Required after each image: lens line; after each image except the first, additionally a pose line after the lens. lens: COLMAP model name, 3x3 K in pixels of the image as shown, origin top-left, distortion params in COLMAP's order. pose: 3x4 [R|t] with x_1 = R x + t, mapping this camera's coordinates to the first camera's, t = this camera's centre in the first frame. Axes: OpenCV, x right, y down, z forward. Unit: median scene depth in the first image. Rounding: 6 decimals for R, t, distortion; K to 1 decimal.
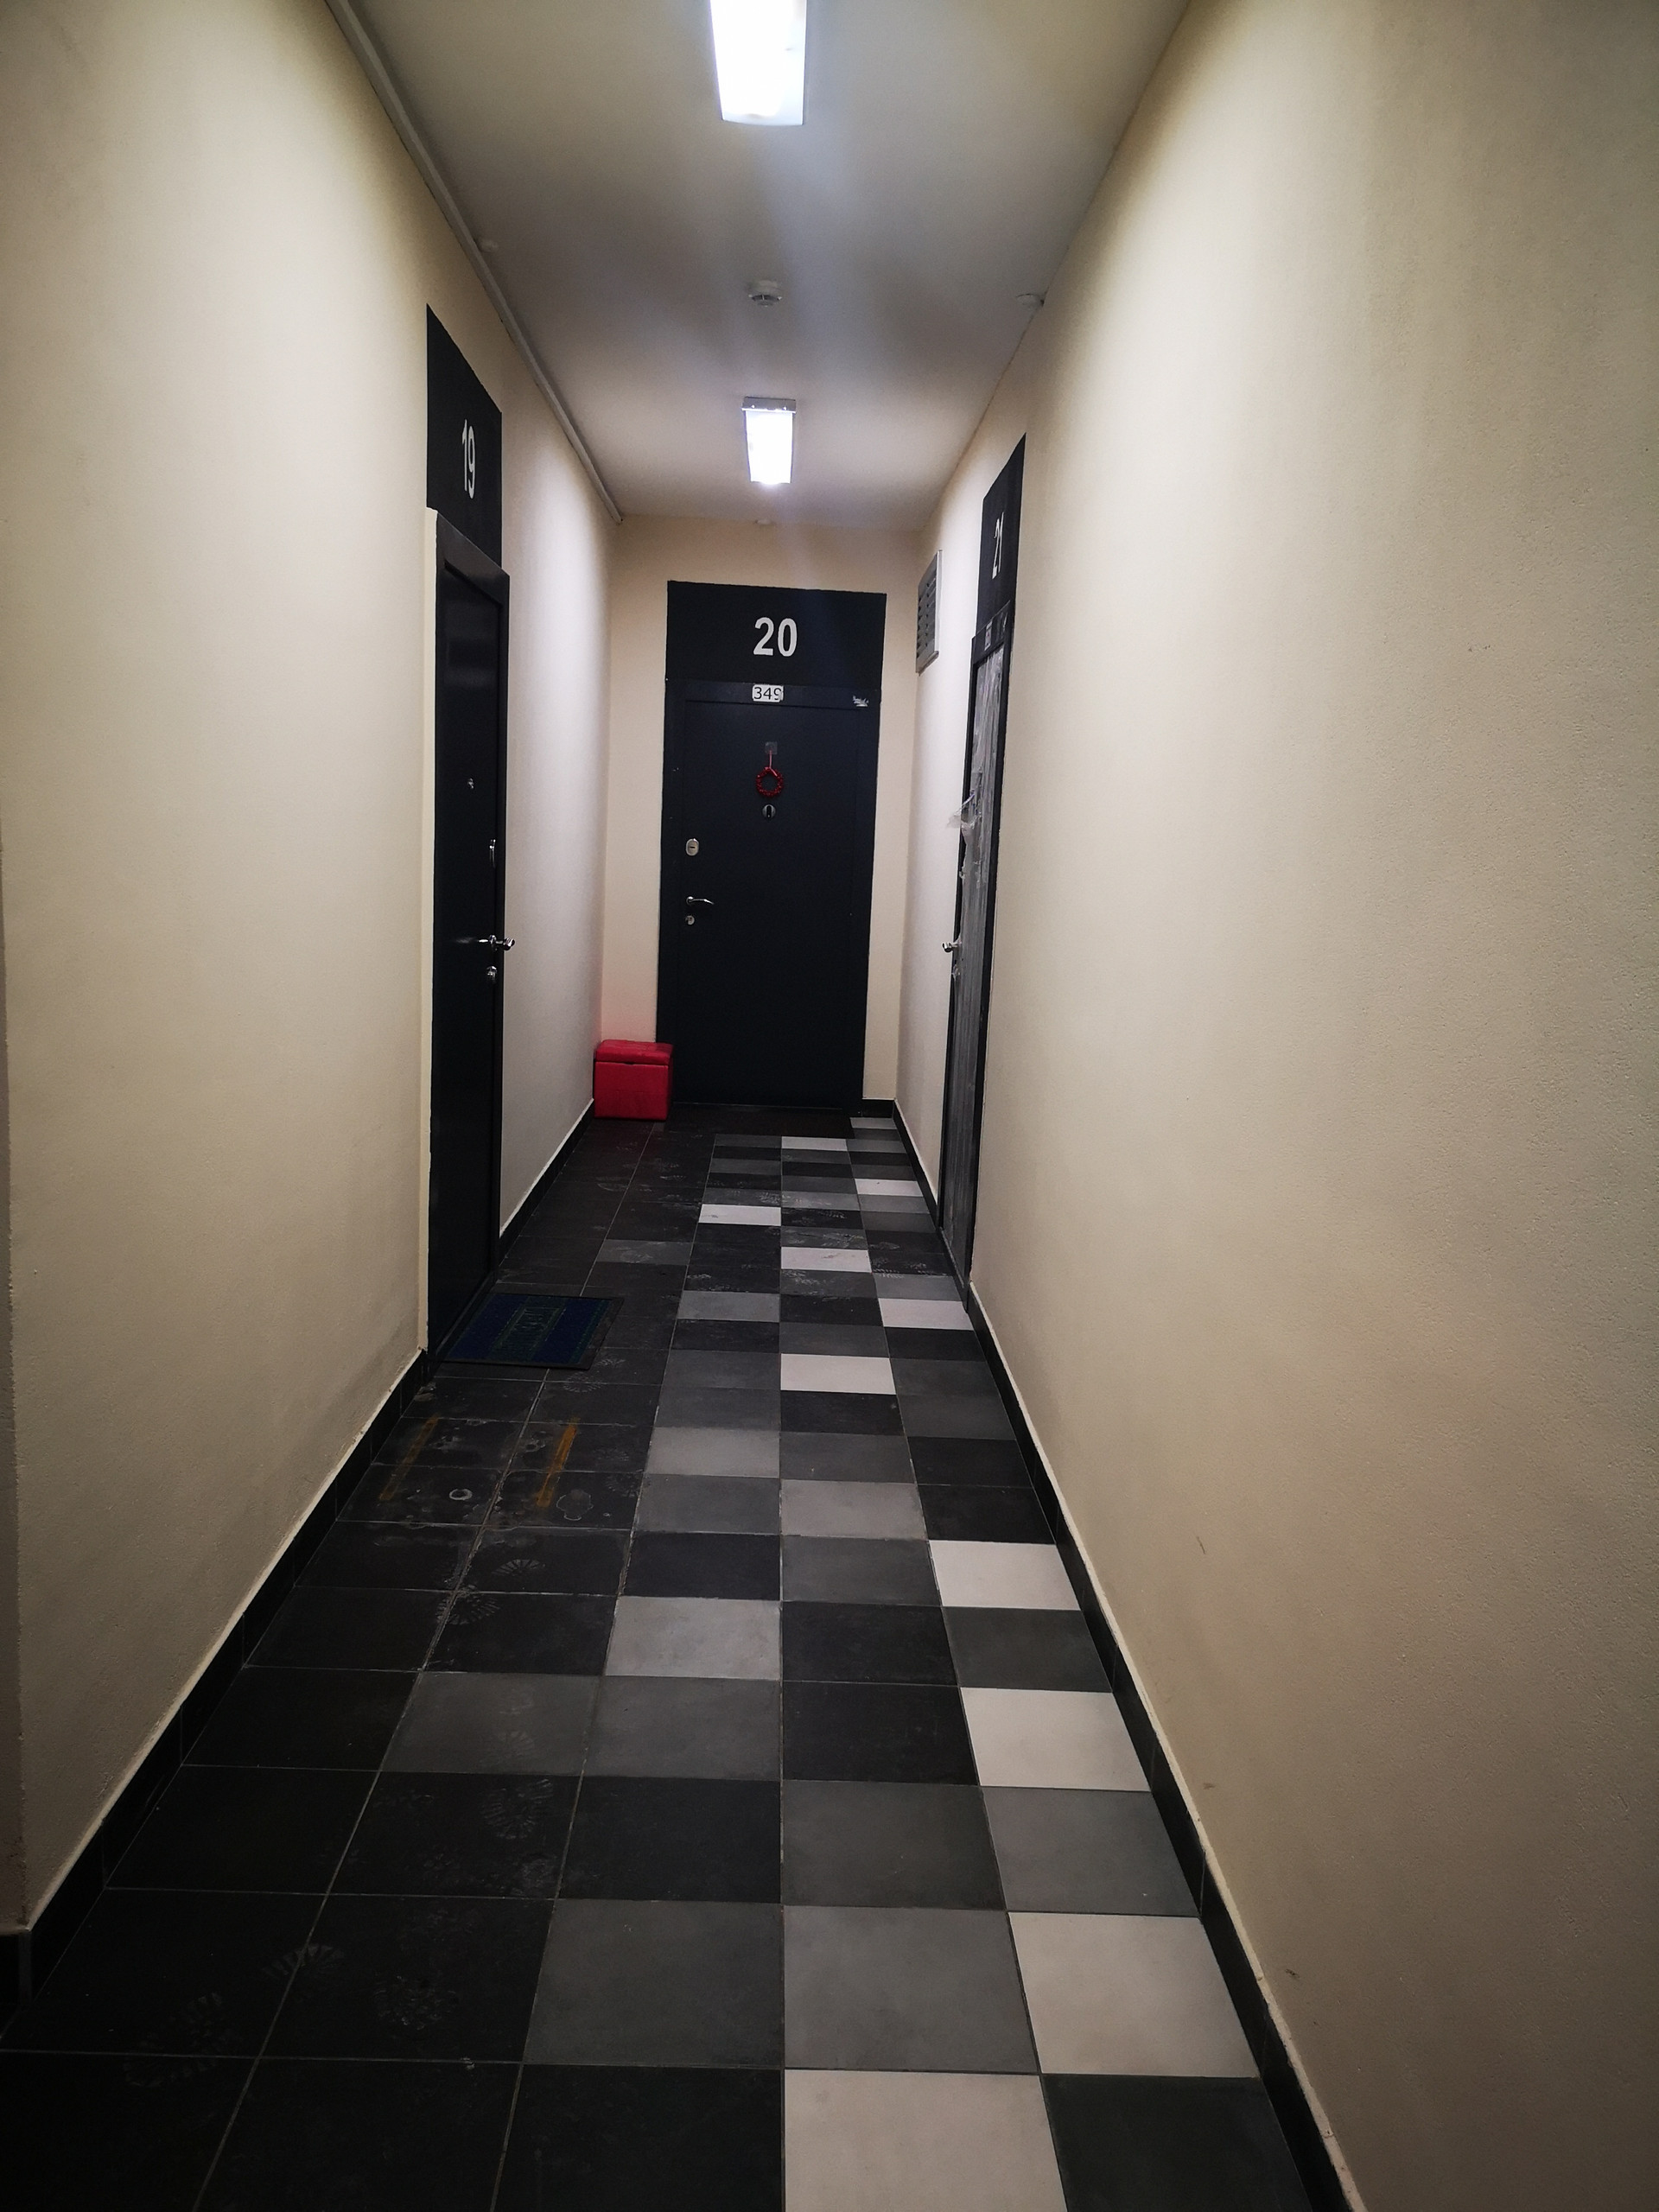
lens RADIAL K [[1694.2, 0, 829.5], [0, 1694.2, 1106.0], [0, 0, 1]] dist [0.067608, -0.070016]
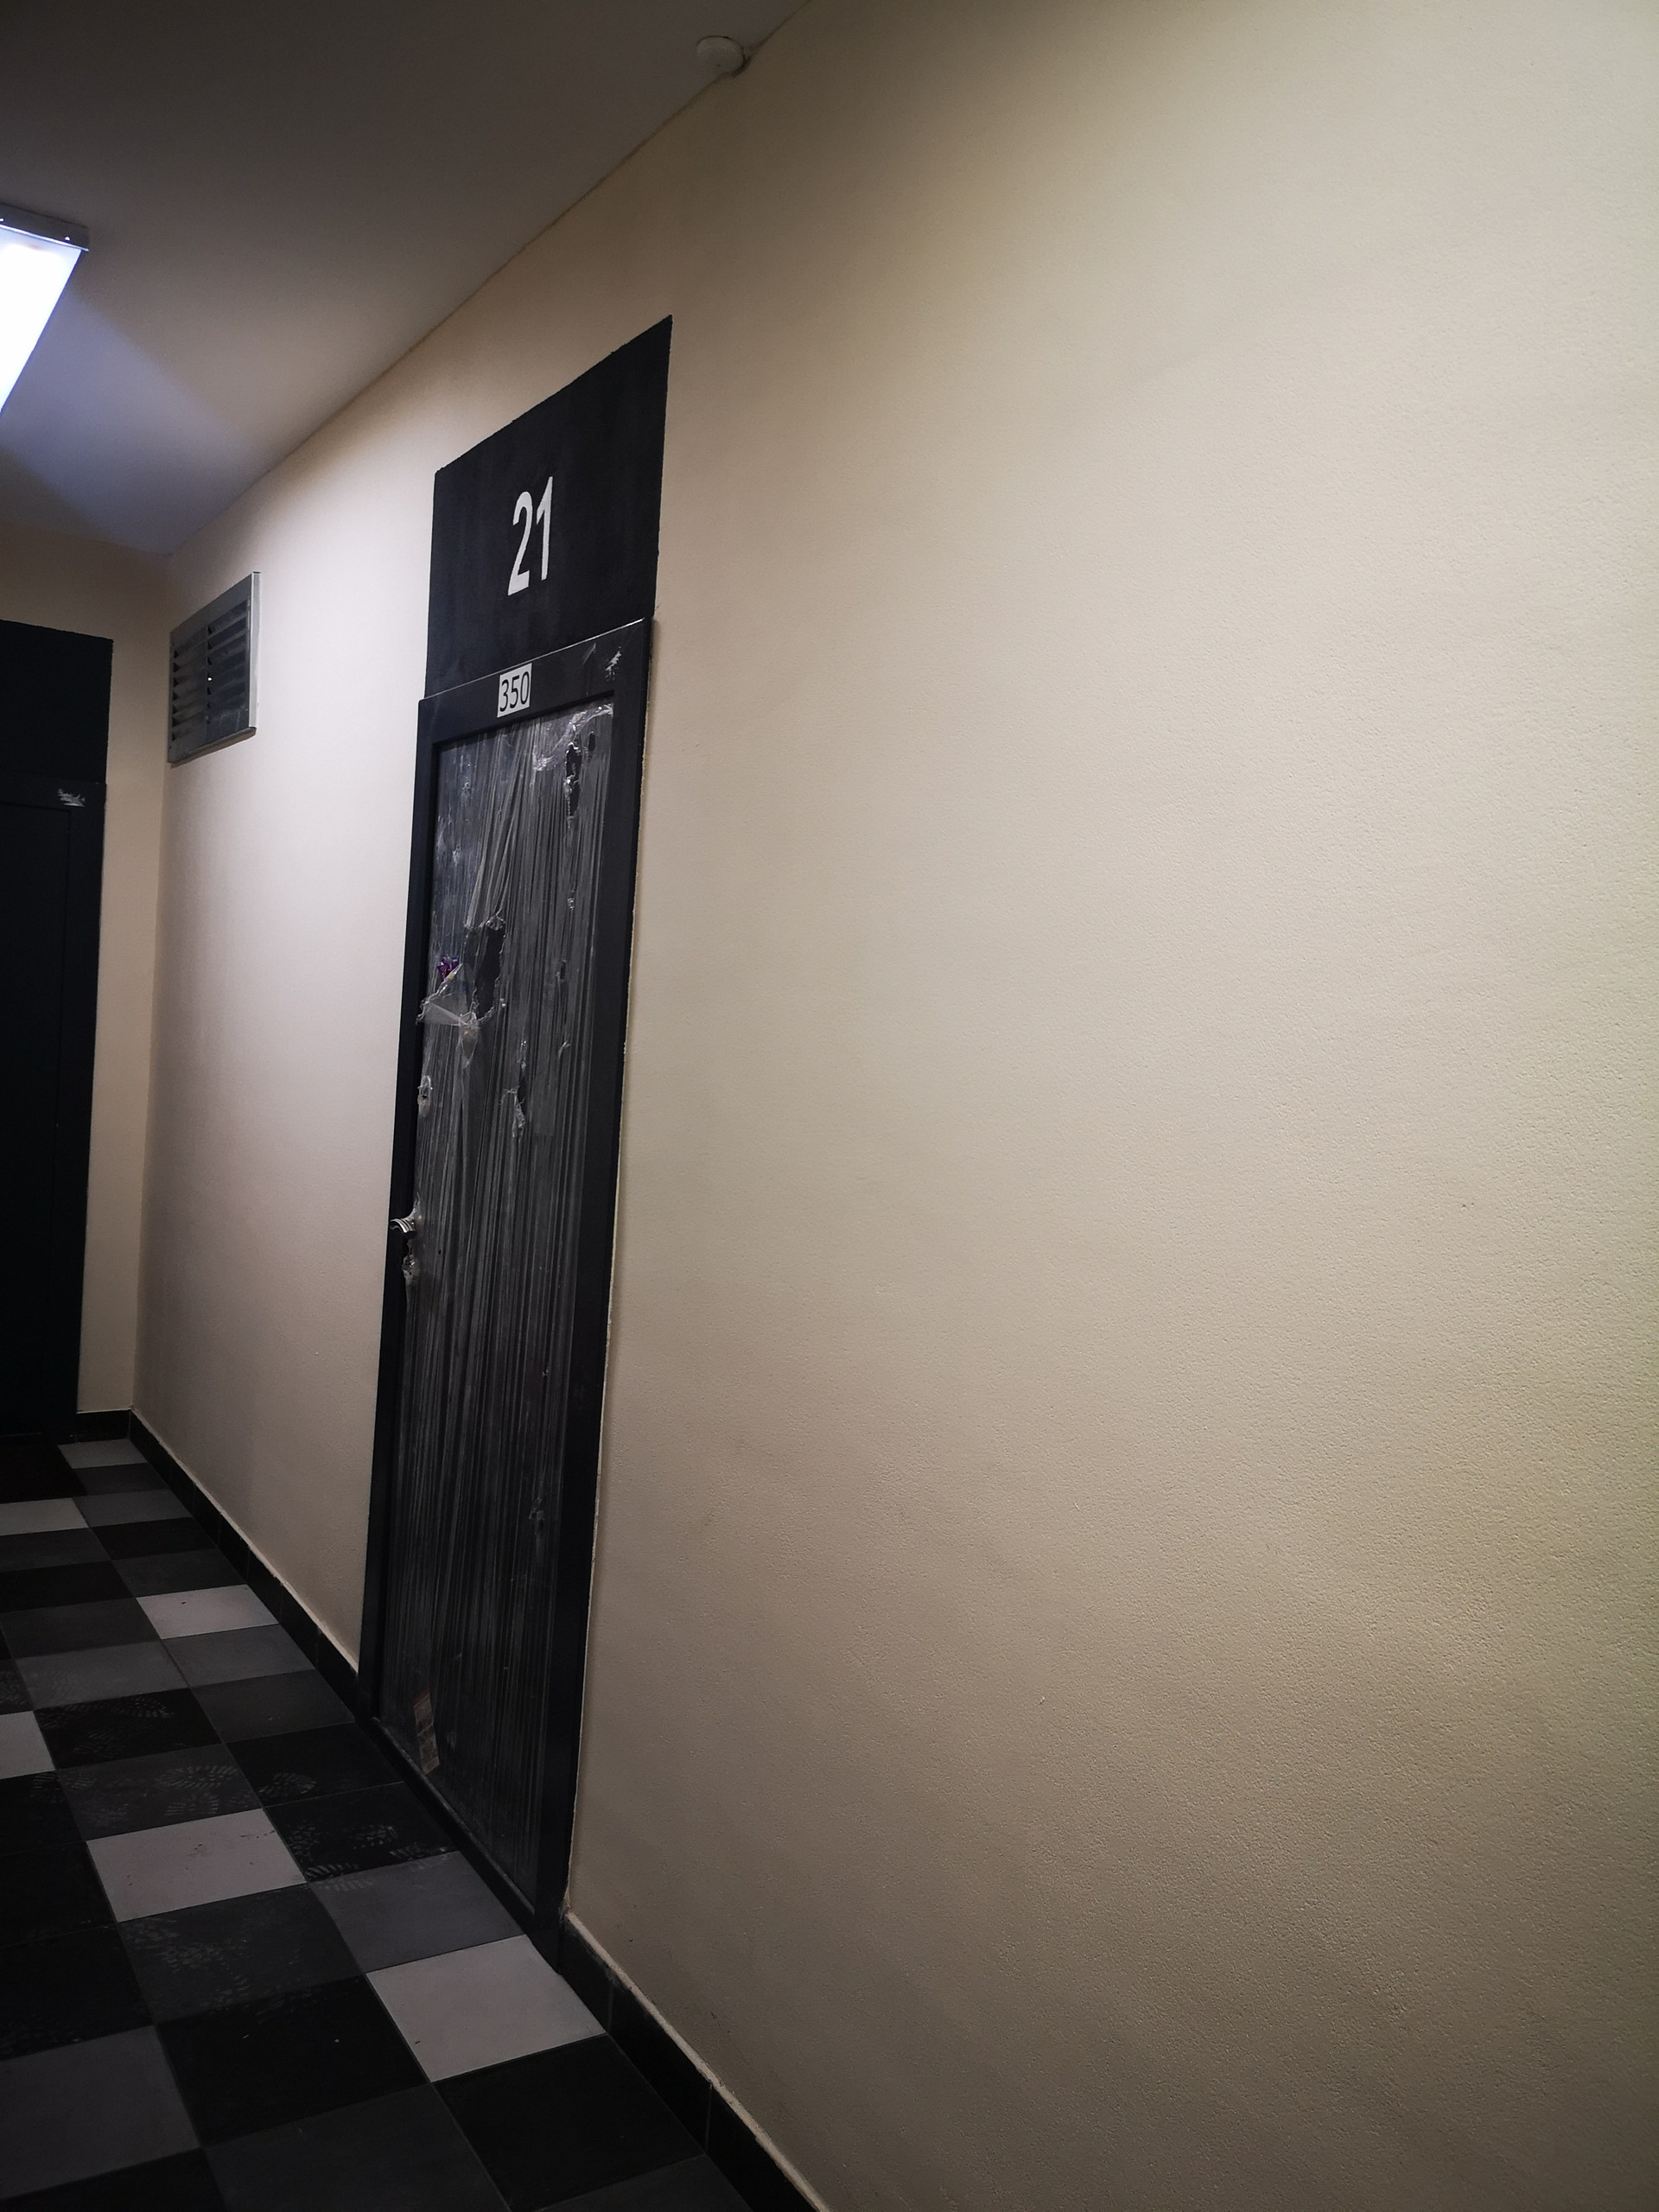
lens RADIAL K [[1694.2, 0, 829.5], [0, 1694.2, 1106.0], [0, 0, 1]] dist [0.067608, -0.070016]
pose [[0.857587, -0.007175, 0.514289, -0.092354], [0.051474, 0.996080, -0.071939, -0.078579], [-0.511757, 0.088166, 0.854594, 0.403014]]
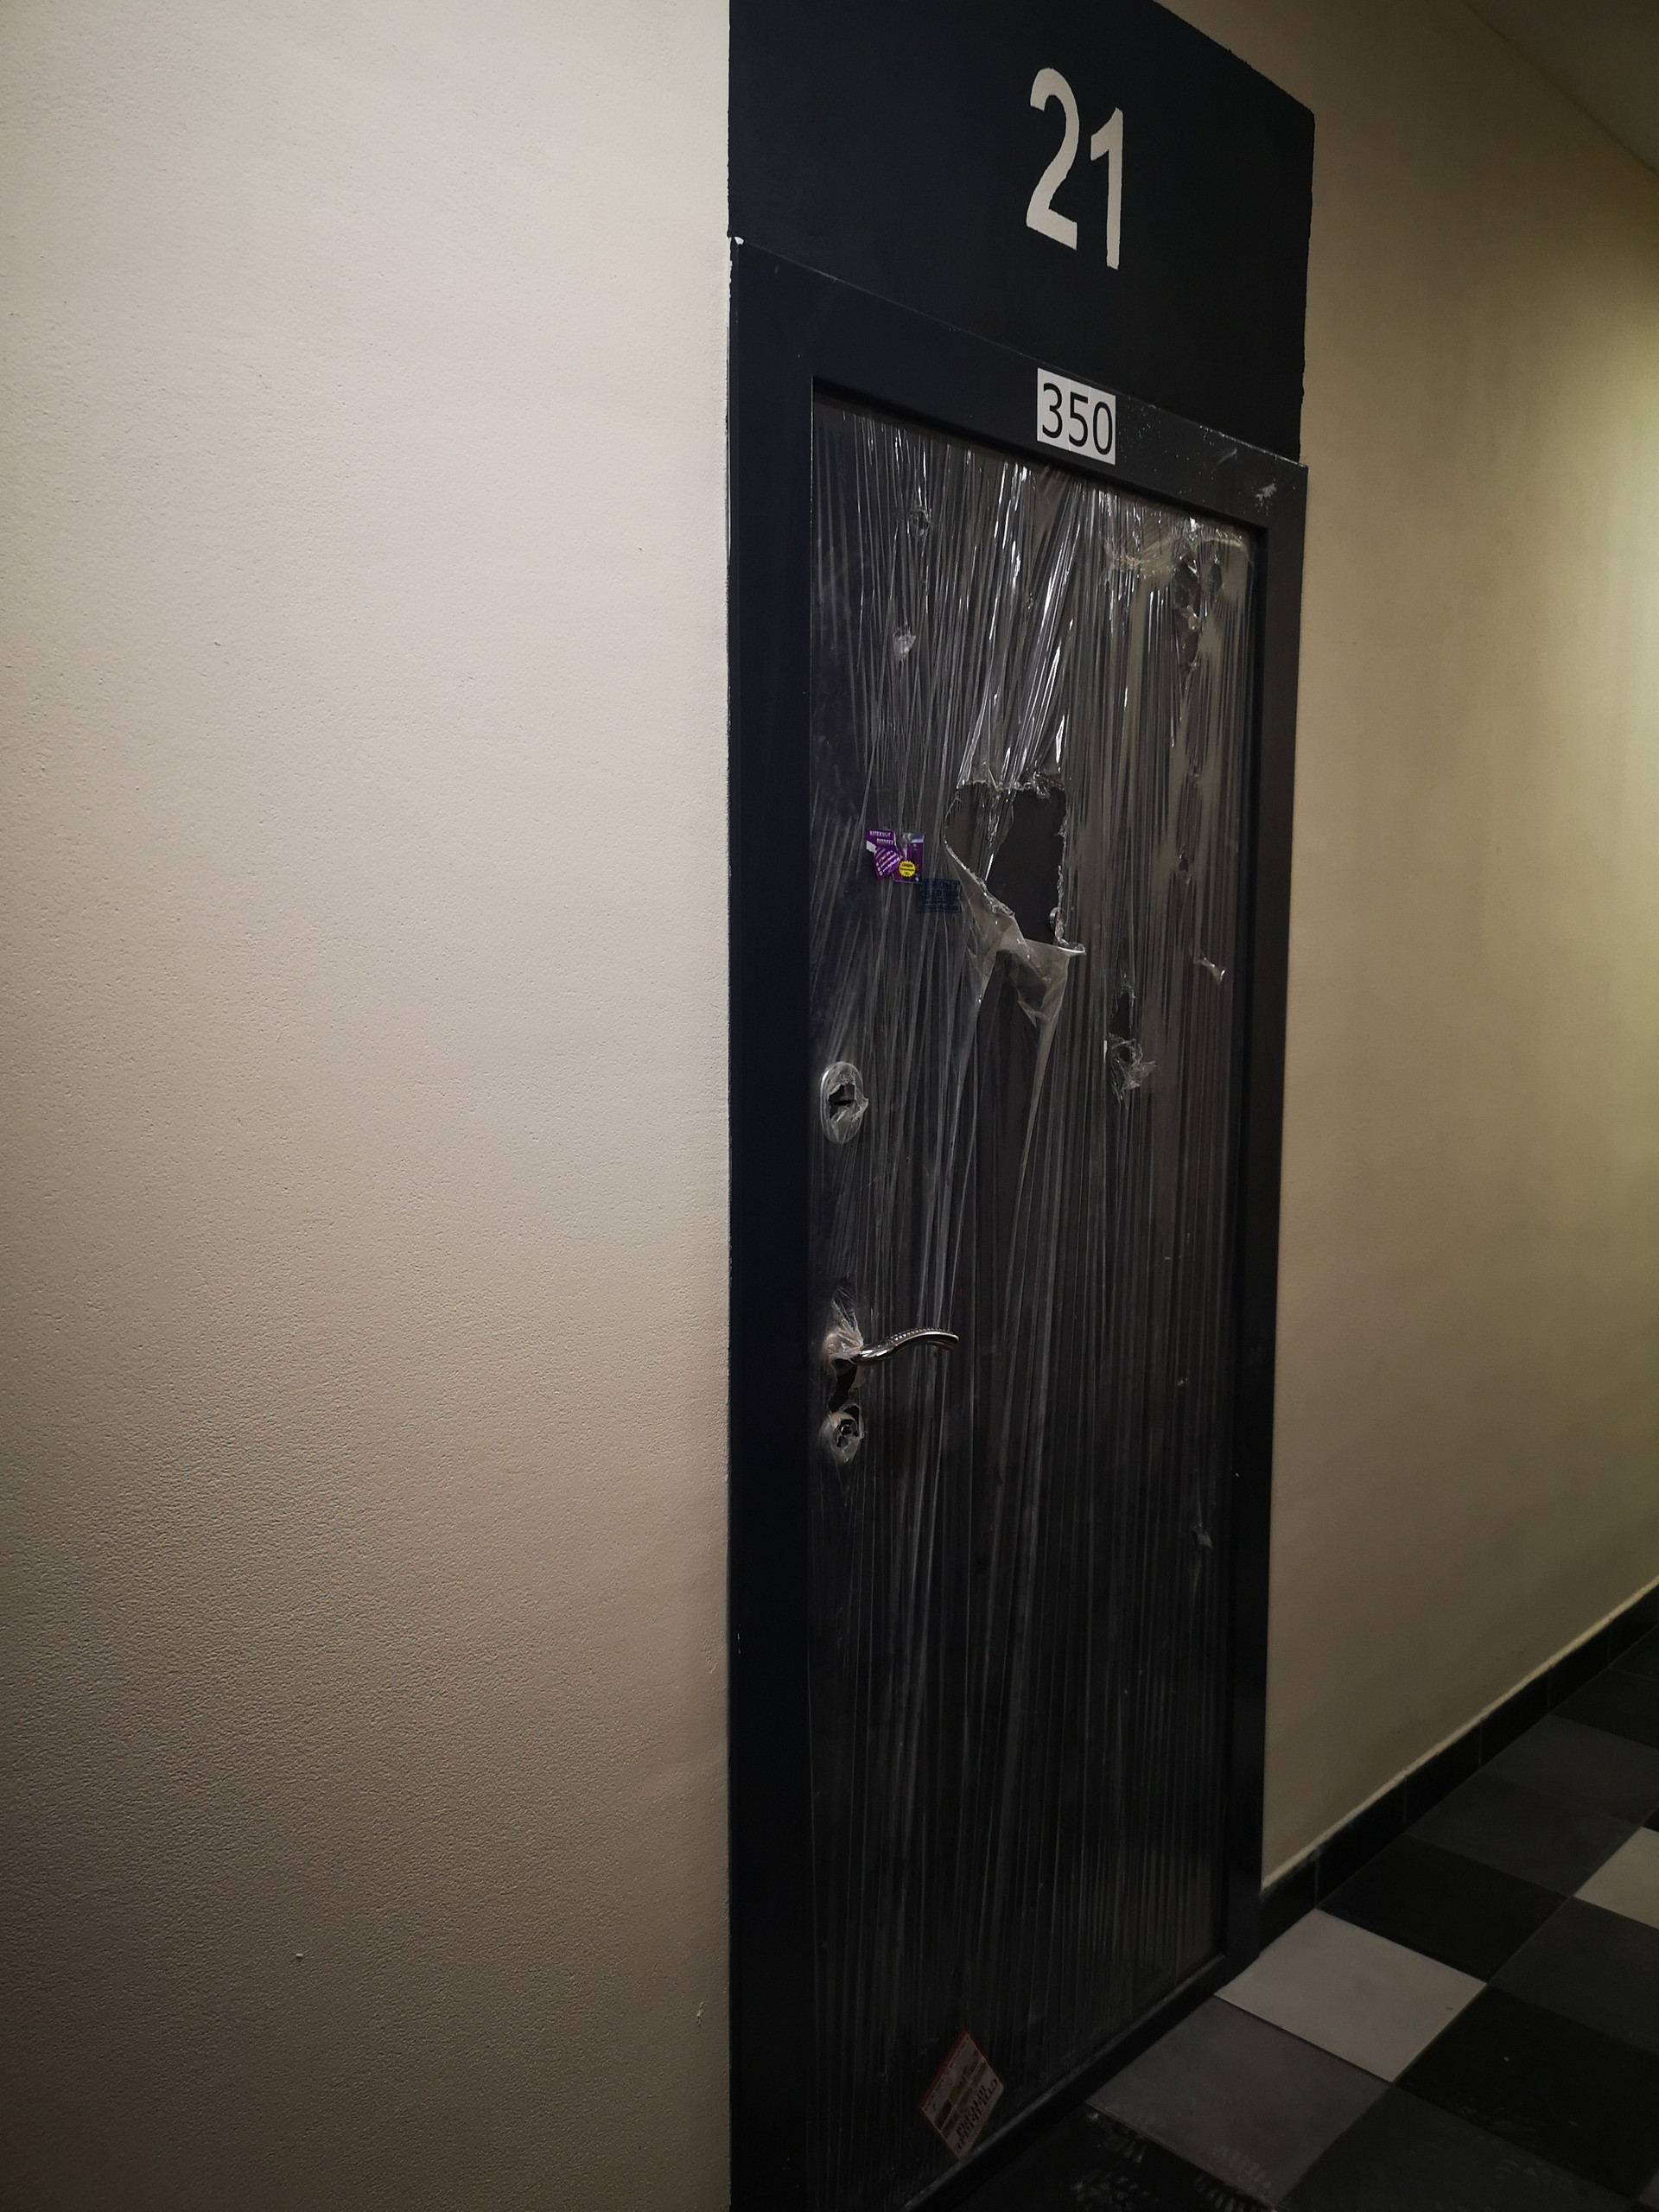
lens RADIAL K [[1701.6, 0, 829.6], [0, 1701.6, 1100.0], [0, 0, 1]] dist [0.068693, -0.077199]
pose [[-0.697237, -0.120081, 0.706712, -0.121214], [0.079370, 0.966876, 0.242593, -0.193012], [-0.712434, 0.225237, -0.664610, 1.103397]]
